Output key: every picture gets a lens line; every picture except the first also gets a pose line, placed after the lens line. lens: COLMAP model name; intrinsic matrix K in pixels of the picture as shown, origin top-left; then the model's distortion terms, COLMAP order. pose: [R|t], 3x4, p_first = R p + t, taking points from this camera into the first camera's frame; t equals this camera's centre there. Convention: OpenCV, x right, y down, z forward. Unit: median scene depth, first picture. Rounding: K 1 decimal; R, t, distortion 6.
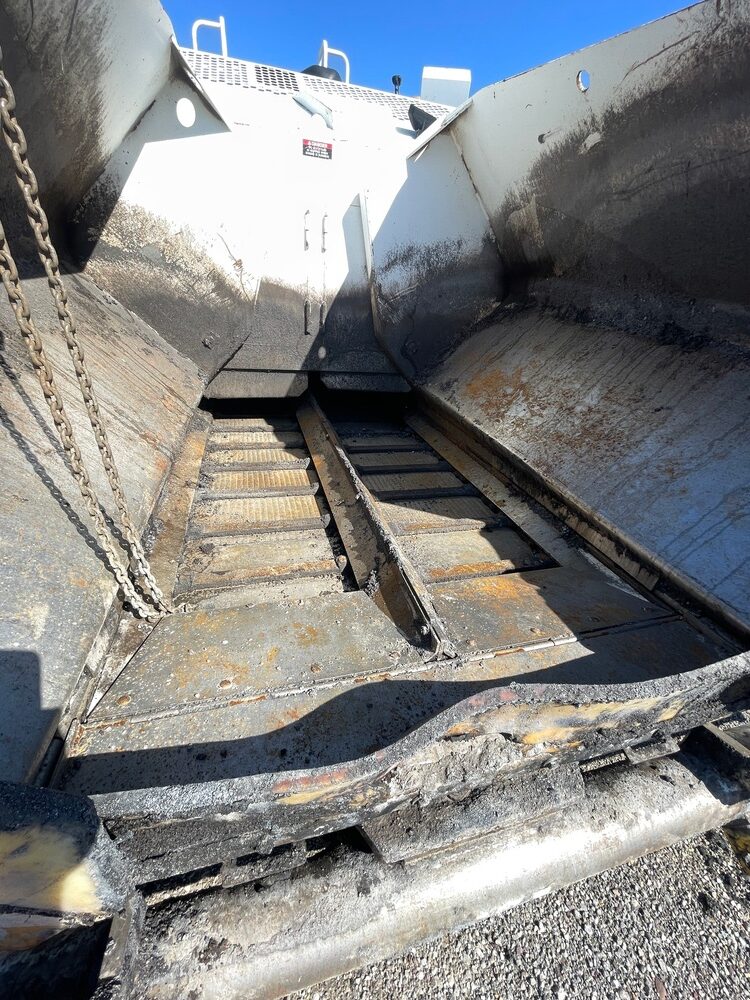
lens RADIAL K [[404.2, 0, 373.9], [0, 404.2, 499.8], [0, 0, 1]] dist [-0.001162, -0.000586]
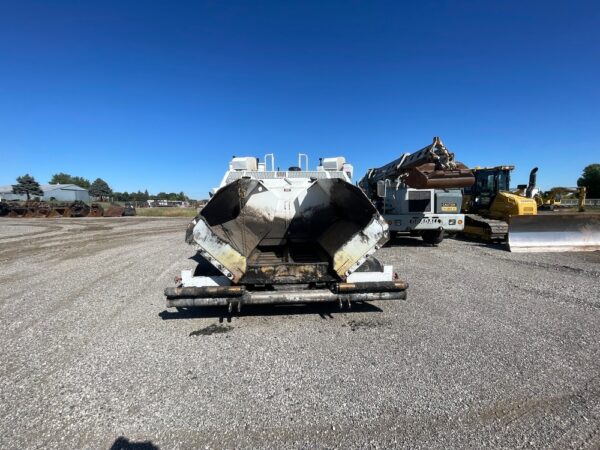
lens RADIAL K [[242.5, 0, 299.8], [0, 242.5, 224.8], [0, 0, 1]] dist [-0.001162, -0.000586]
pose [[0.972257, -0.071750, -0.222639, 0.536512], [-0.023647, 0.916772, -0.398710, 0.528665], [0.232717, 0.392913, 0.889642, -1.147436]]
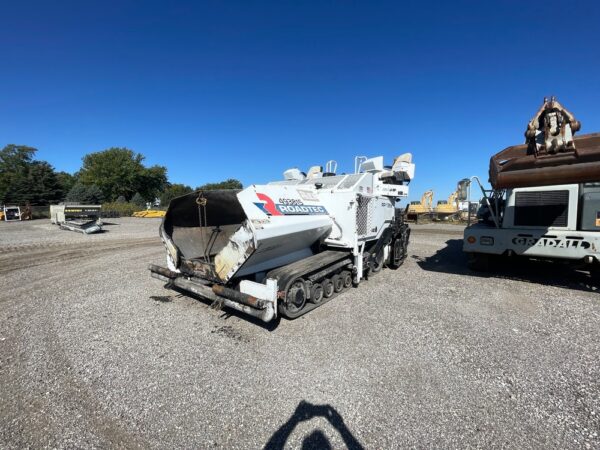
lens RADIAL K [[242.5, 0, 301.1], [0, 242.5, 225.1], [0, 0, 1]] dist [-0.001162, -0.000586]
pose [[0.589713, -0.036757, -0.806776, 2.047031], [-0.337873, 0.896111, -0.287795, 0.171412], [0.733540, 0.442304, 0.516029, -0.202166]]
